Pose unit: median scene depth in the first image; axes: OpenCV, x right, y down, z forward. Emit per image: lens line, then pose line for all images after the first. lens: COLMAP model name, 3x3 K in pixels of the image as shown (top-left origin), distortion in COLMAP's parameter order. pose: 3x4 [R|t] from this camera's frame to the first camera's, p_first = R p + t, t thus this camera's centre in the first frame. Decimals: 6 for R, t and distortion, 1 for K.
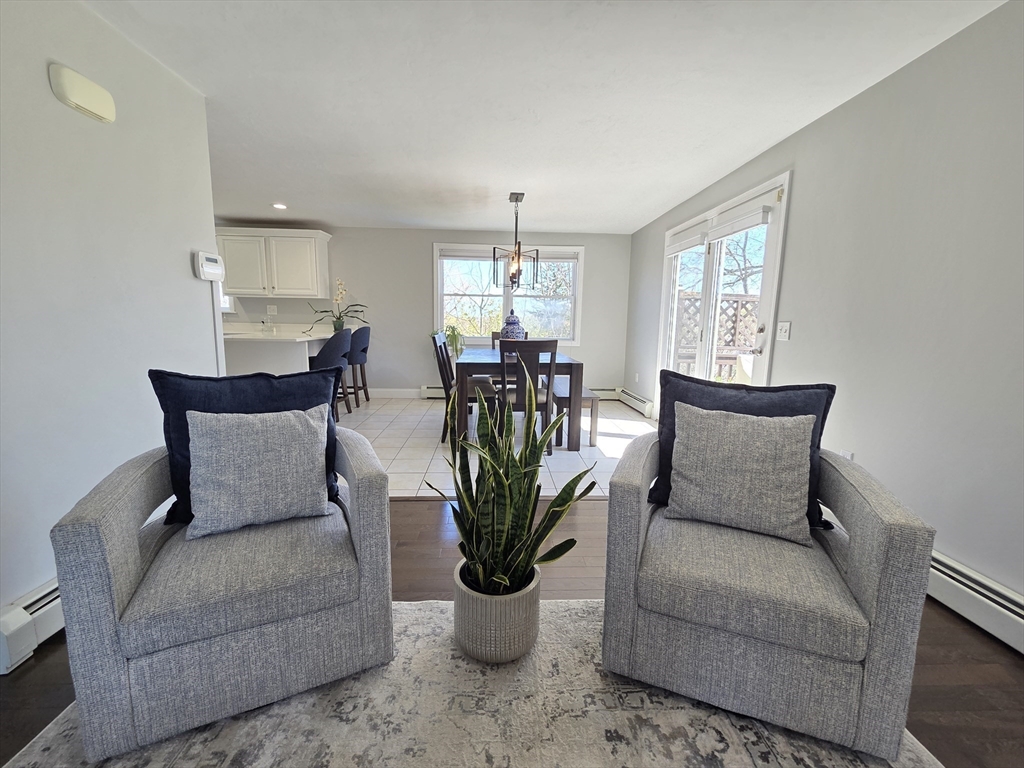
lens RADIAL K [[419.5, 0, 510.6], [0, 419.5, 380.8], [0, 0, 1]] dist [0.008098, -0.000146]
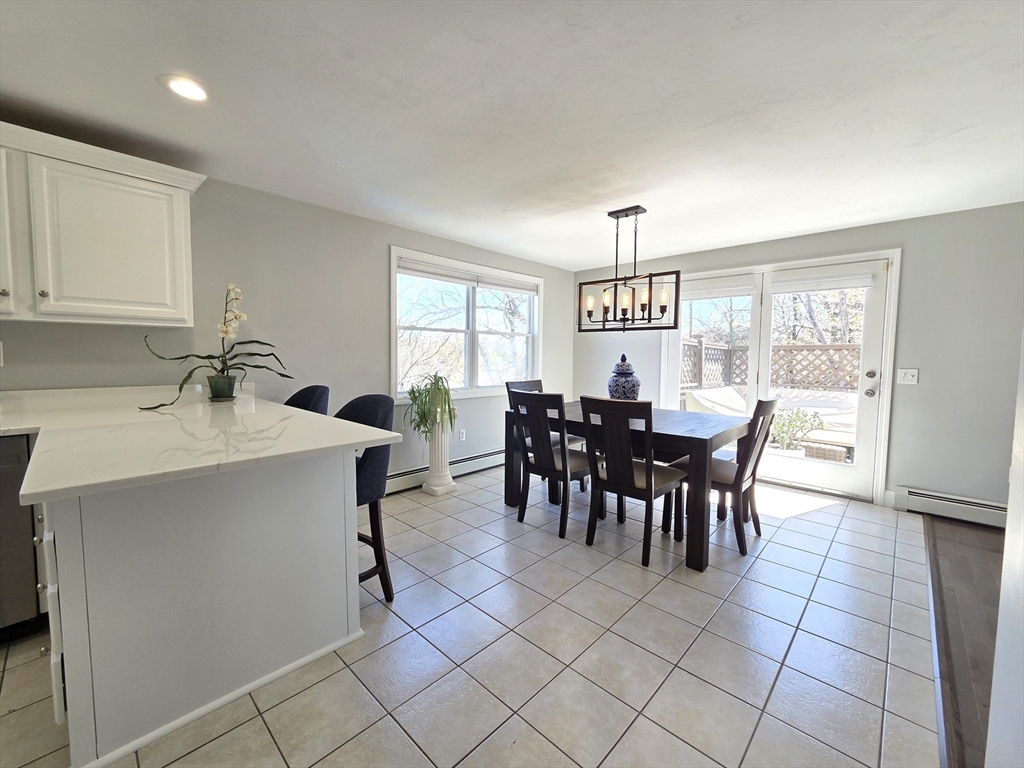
lens RADIAL K [[419.5, 0, 510.6], [0, 419.5, 380.8], [0, 0, 1]] dist [0.008098, -0.000146]
pose [[0.719155, -0.053005, 0.692825, -0.508631], [0.099797, 0.994628, -0.027496, -0.093641], [-0.687646, 0.088916, 0.720581, 0.450564]]
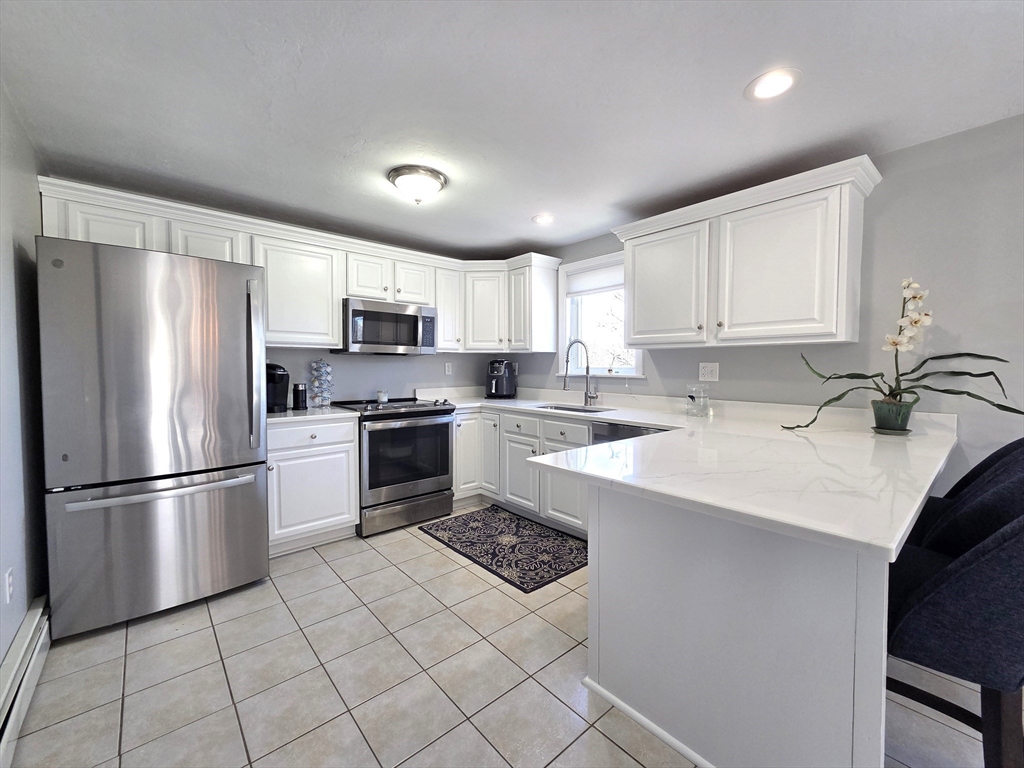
lens RADIAL K [[419.5, 0, 510.6], [0, 419.5, 380.8], [0, 0, 1]] dist [0.008098, -0.000146]
pose [[0.622574, 0.011984, -0.782469, -0.335019], [-0.105840, 0.991985, -0.069019, -0.101968], [0.775370, 0.125786, 0.618853, 0.530453]]
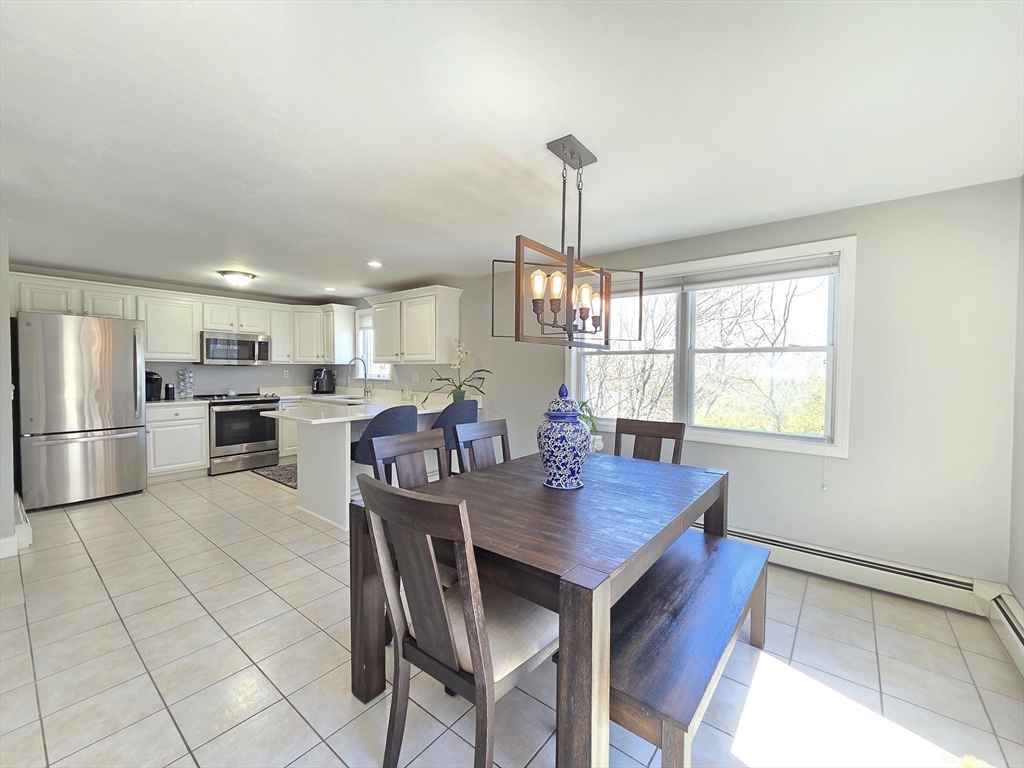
lens RADIAL K [[419.5, 0, 510.6], [0, 419.5, 380.8], [0, 0, 1]] dist [0.008098, -0.000146]
pose [[0.751781, 0.007351, -0.659372, 0.203709], [-0.090369, 0.991652, -0.091978, -0.096231], [0.653192, 0.128734, 0.746169, 0.460457]]
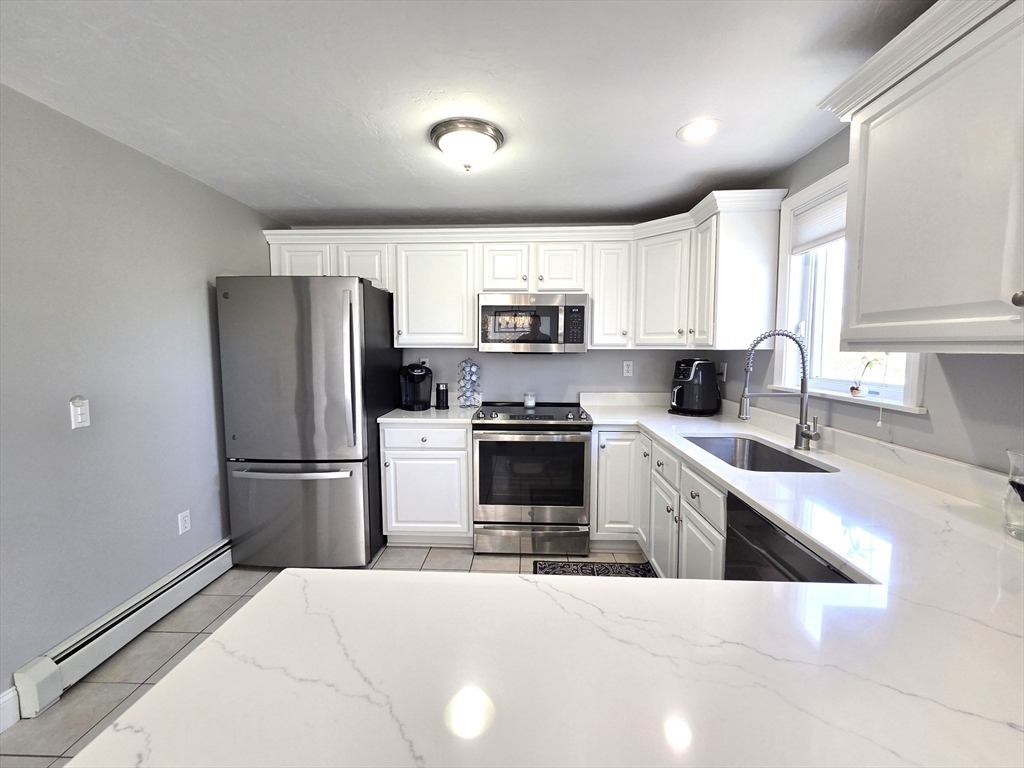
lens RADIAL K [[419.5, 0, 510.6], [0, 419.5, 380.8], [0, 0, 1]] dist [0.008098, -0.000146]
pose [[-0.086477, 0.061311, -0.994365, -0.390647], [-0.148266, 0.986197, 0.073702, -0.165527], [0.985159, 0.153804, -0.076193, 0.790932]]
